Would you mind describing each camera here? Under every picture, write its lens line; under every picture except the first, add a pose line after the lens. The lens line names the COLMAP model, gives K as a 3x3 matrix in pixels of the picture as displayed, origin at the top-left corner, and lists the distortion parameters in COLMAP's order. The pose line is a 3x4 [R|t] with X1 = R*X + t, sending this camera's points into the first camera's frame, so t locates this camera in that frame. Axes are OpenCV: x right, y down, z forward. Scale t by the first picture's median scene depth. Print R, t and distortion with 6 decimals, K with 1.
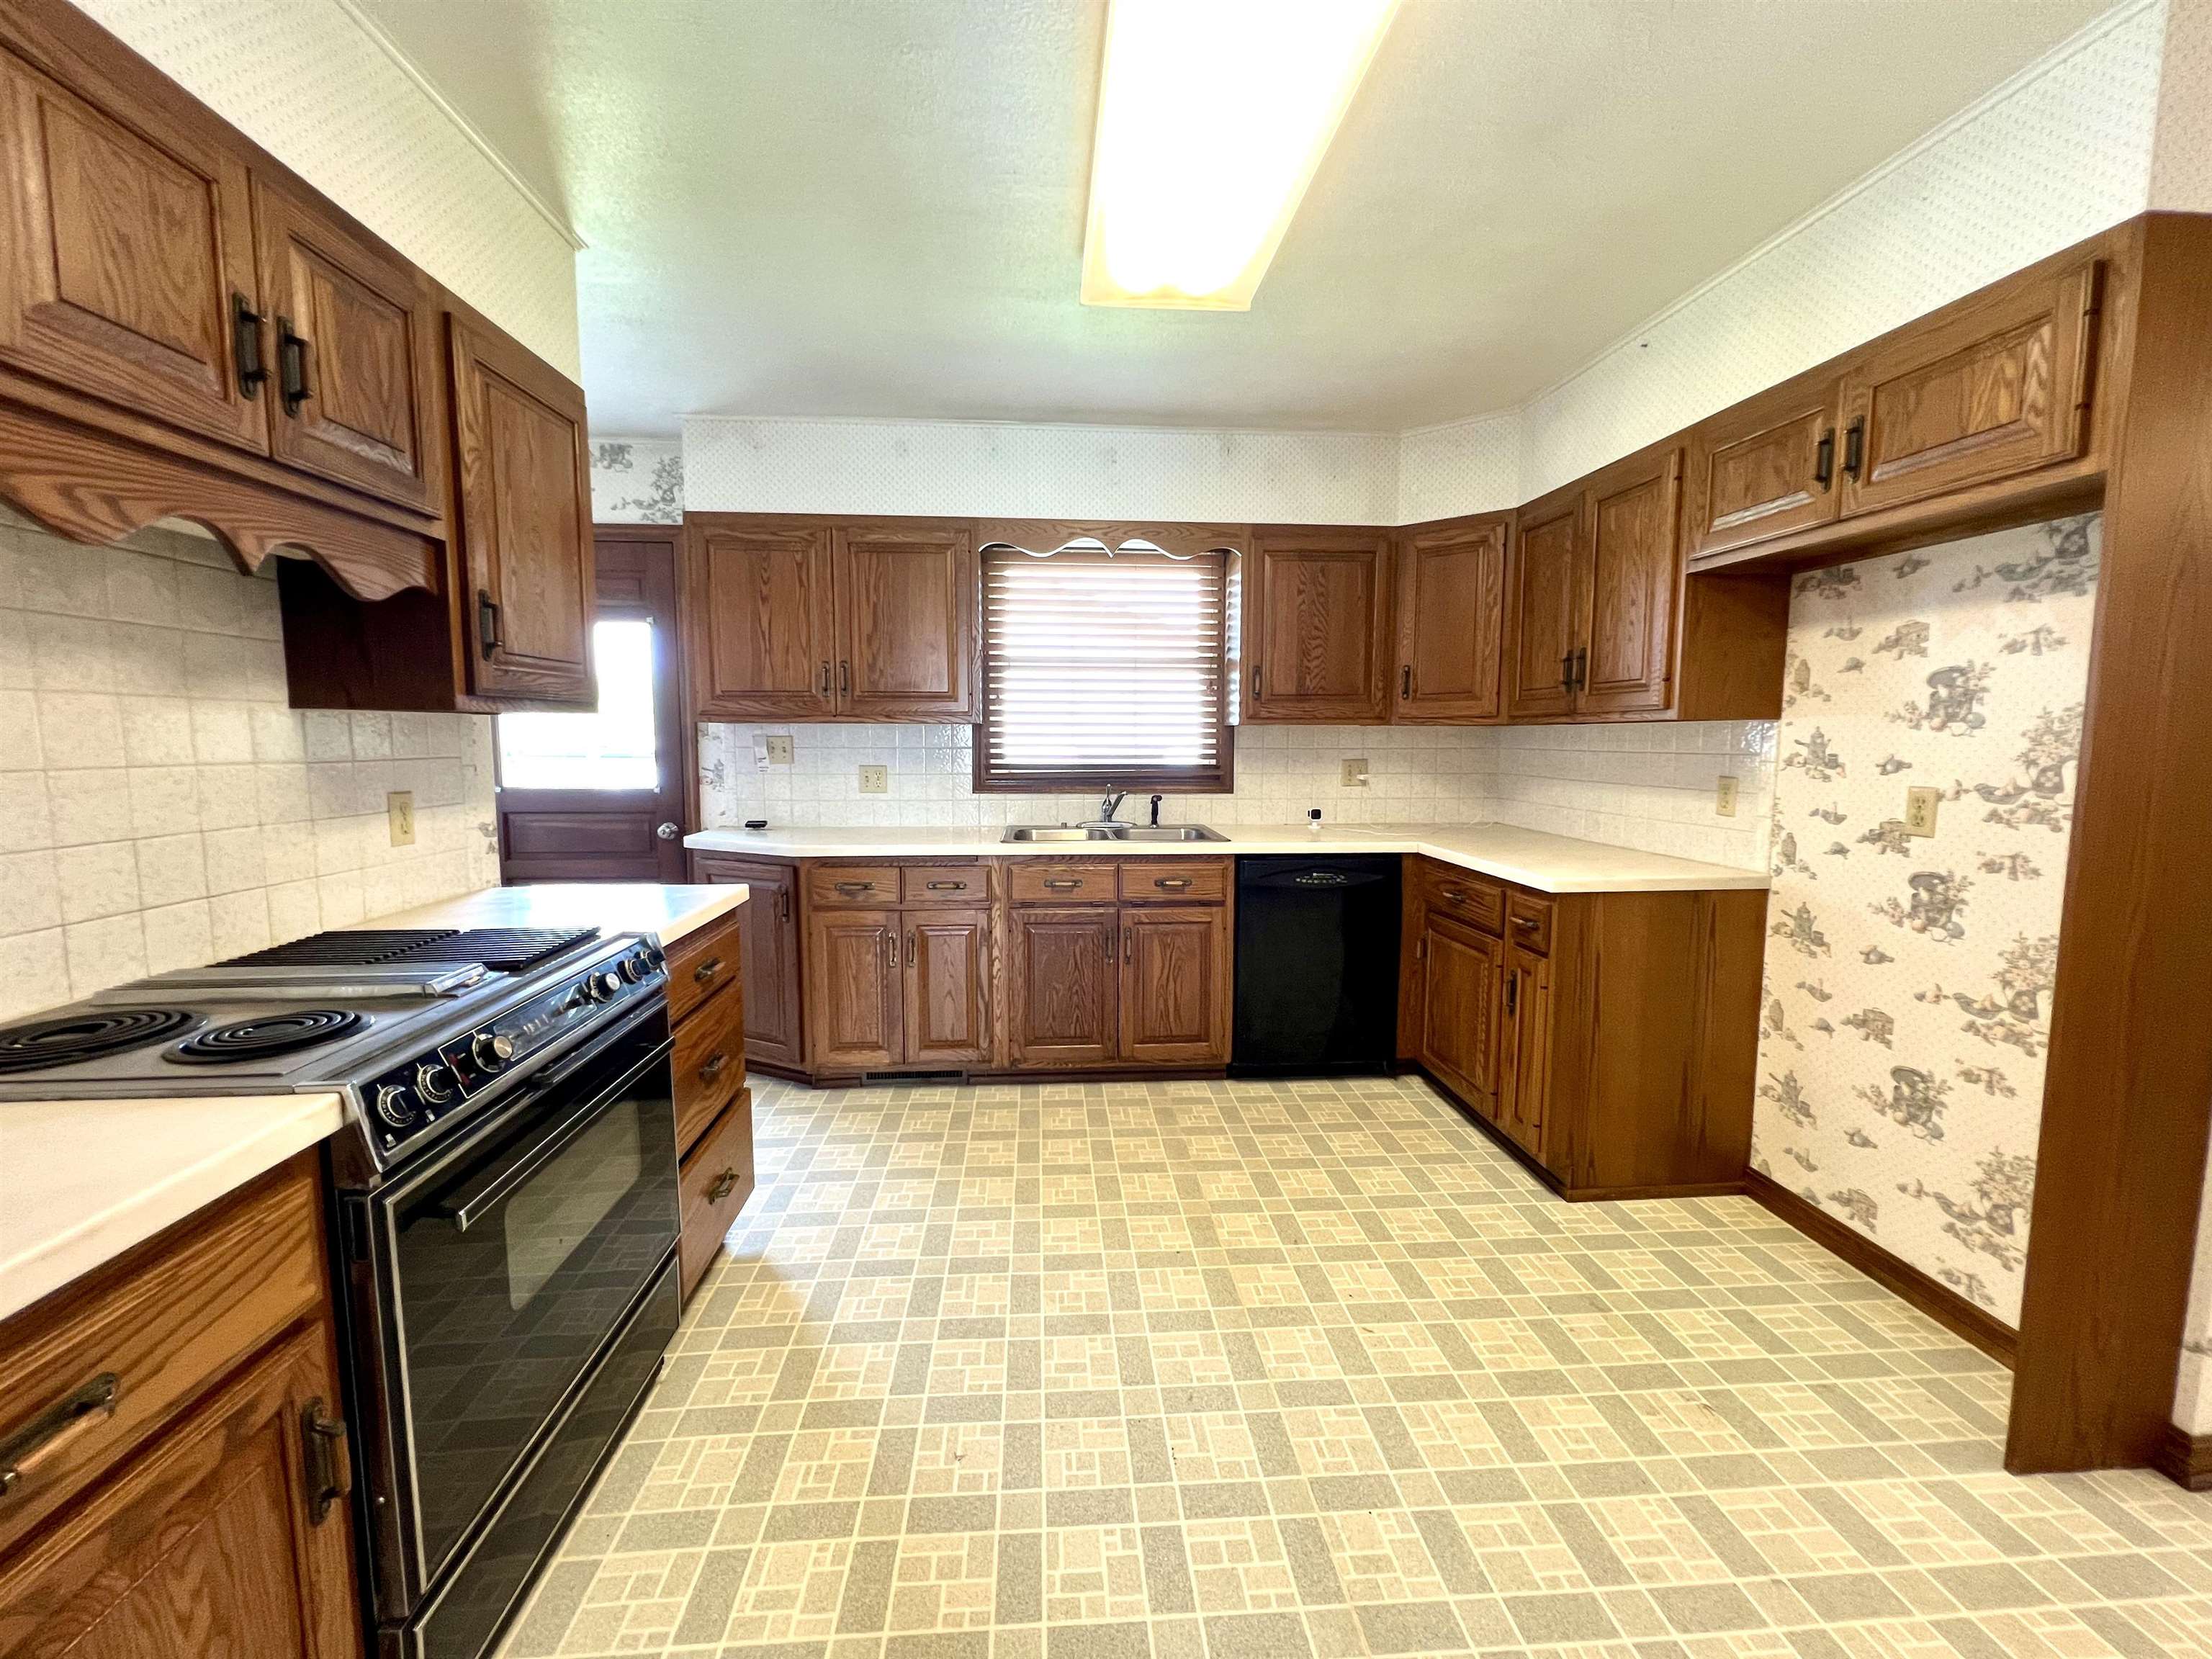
lens RADIAL K [[876.2, 0, 1099.4], [0, 876.2, 820.9], [0, 0, 1]] dist [-0.011657, 0.000083]
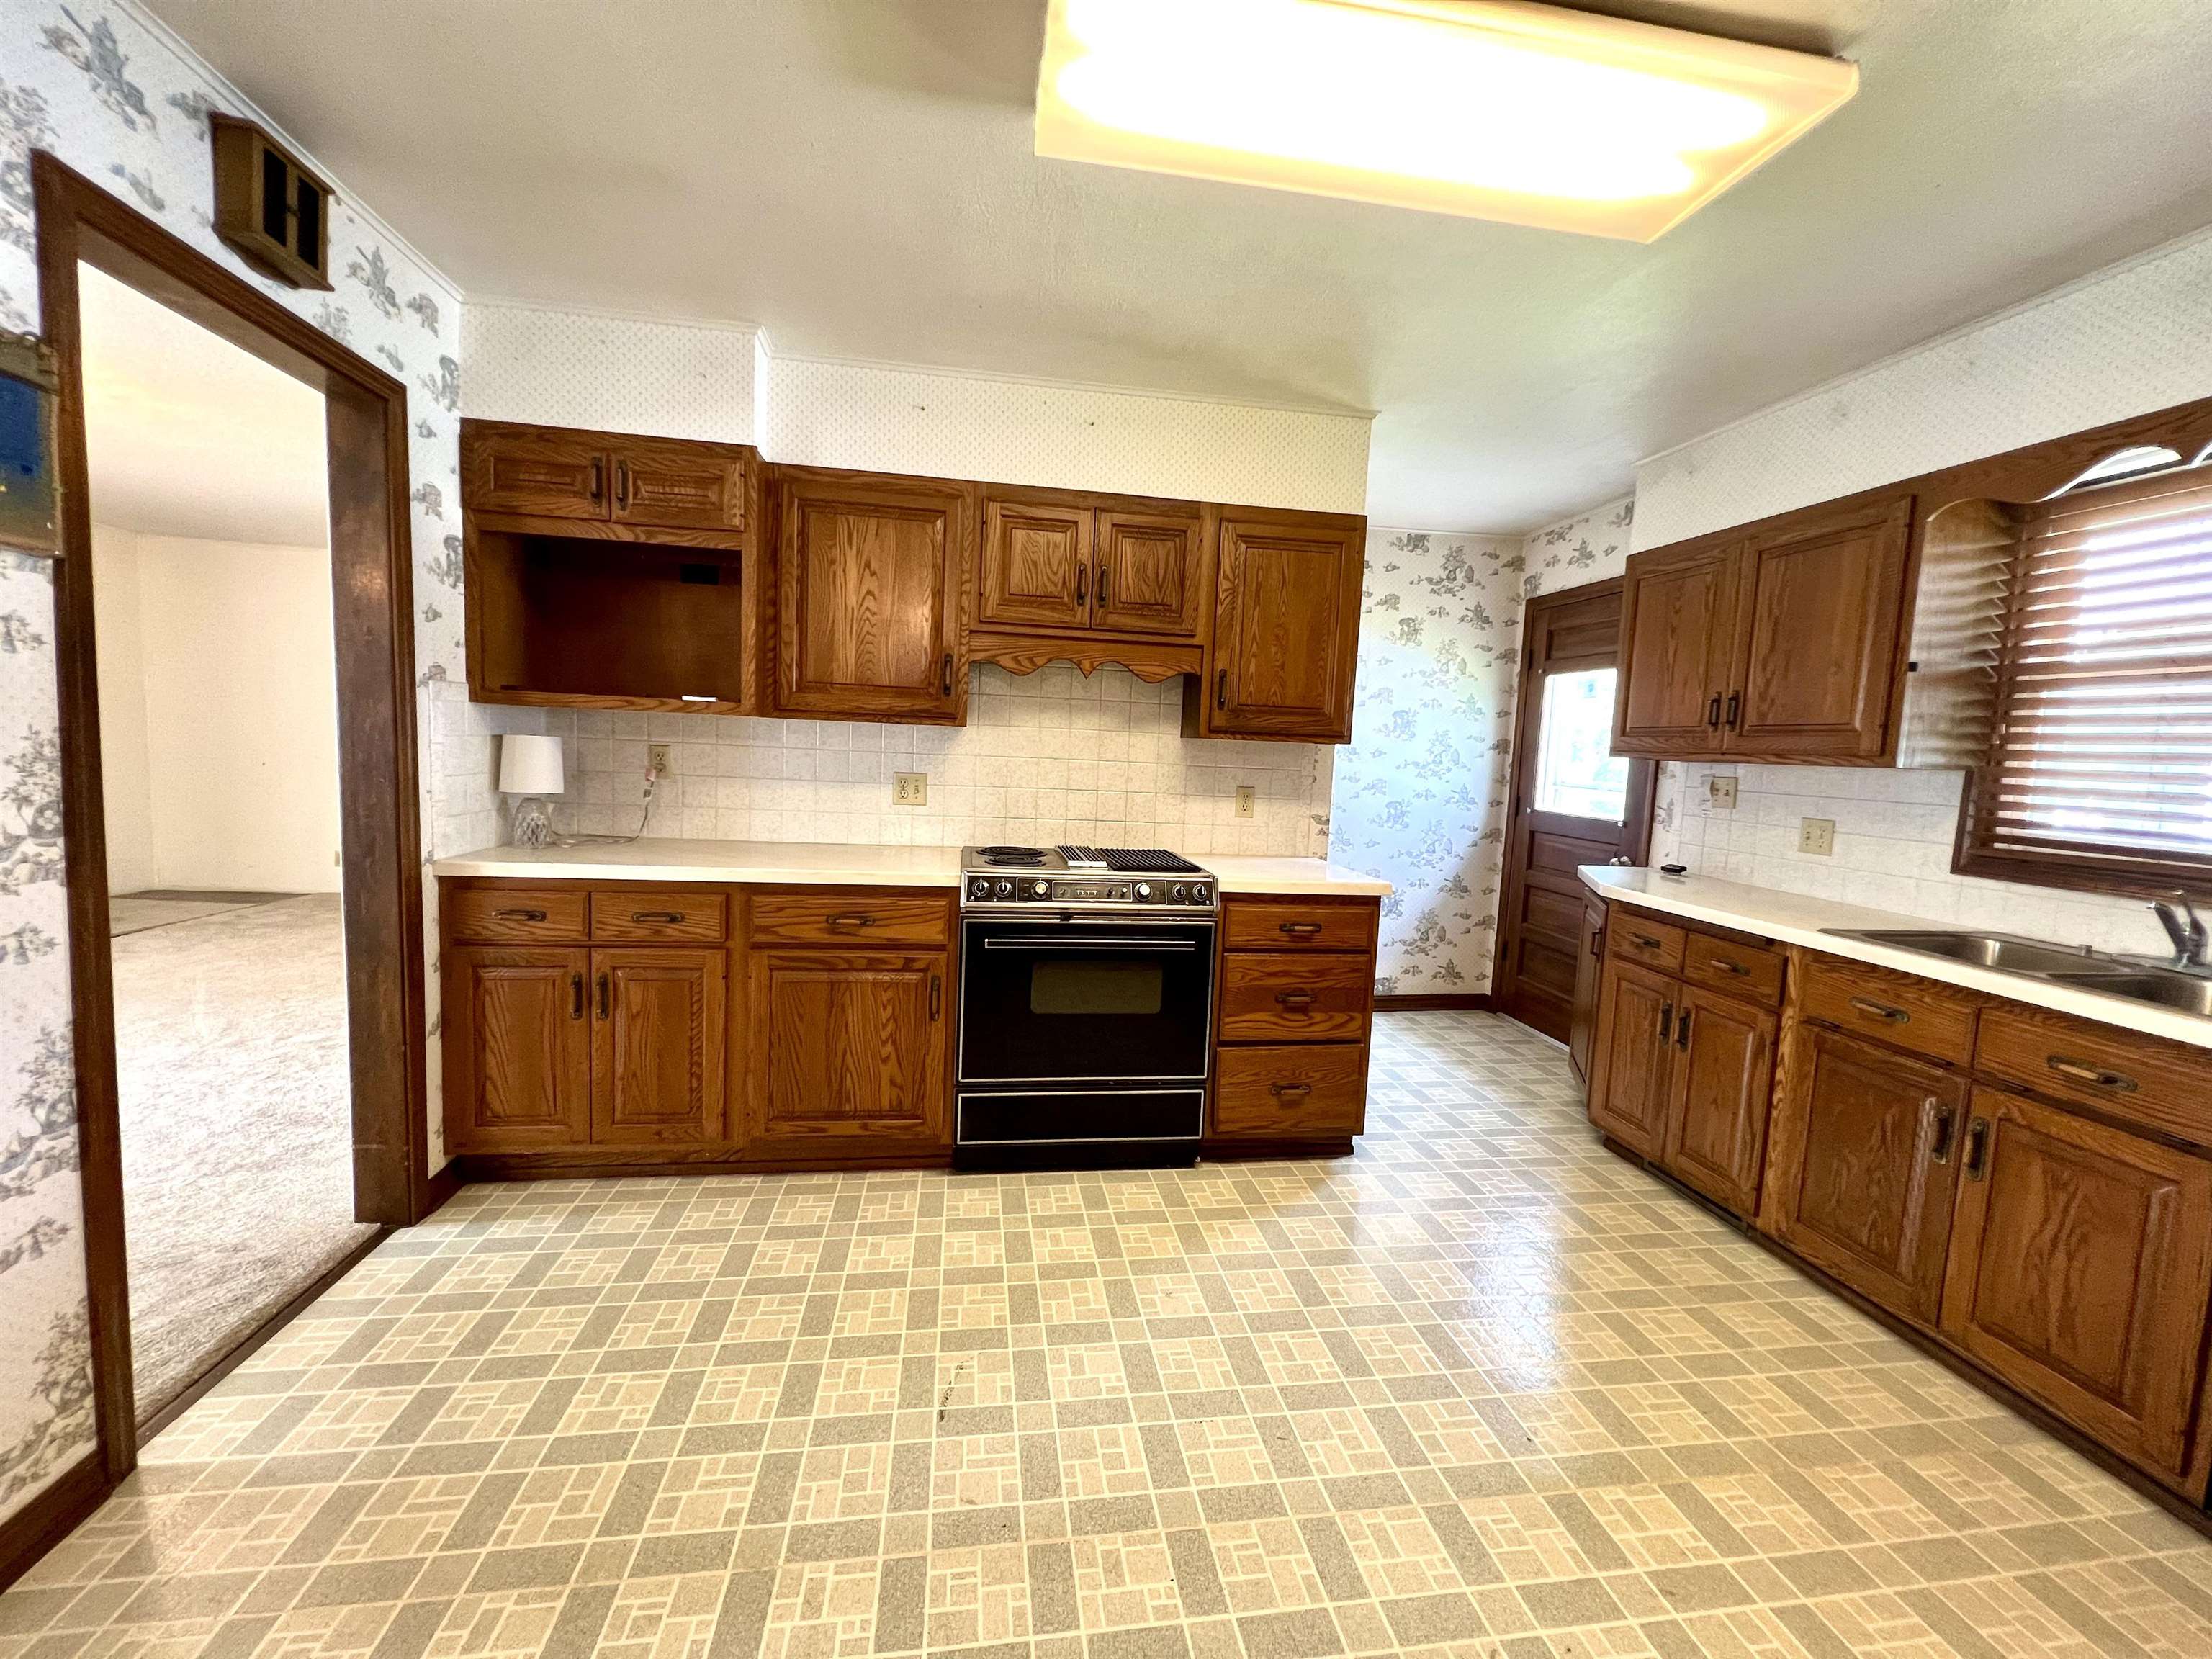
lens RADIAL K [[876.2, 0, 1098.4], [0, 876.2, 823.6], [0, 0, 1]] dist [-0.011657, 0.000083]
pose [[0.072683, 0.091782, -0.993123, 0.550767], [-0.141117, 0.986685, 0.080859, -0.036562], [0.987321, 0.134270, 0.084667, 0.345787]]
